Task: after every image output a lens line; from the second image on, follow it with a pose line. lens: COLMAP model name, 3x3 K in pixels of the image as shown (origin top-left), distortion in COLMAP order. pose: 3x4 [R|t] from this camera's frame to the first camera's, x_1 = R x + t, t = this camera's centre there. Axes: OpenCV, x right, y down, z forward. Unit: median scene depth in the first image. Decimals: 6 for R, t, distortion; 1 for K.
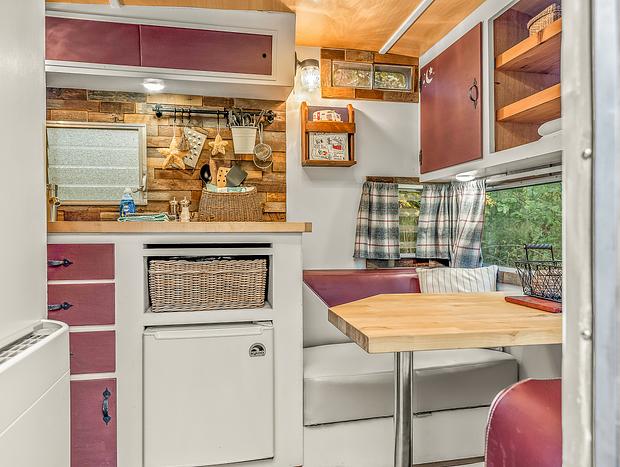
lens RADIAL K [[433.0, 0, 310.0], [0, 433.0, 233.5], [0, 0, 1]] dist [0.003028, -0.000201]
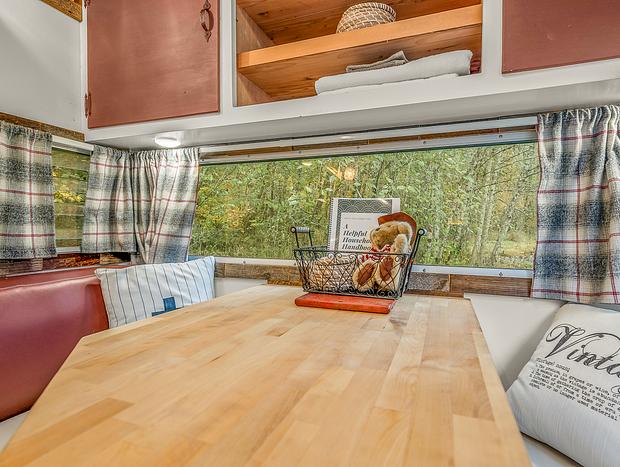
lens RADIAL K [[336.8, 0, 310.0], [0, 336.8, 233.5], [0, 0, 1]] dist [0.002000, -0.000205]
pose [[0.538806, -0.012221, 0.842341, -0.003694], [-0.002112, 0.999872, 0.015858, 0.019047], [-0.842427, -0.010324, 0.538711, 0.467949]]
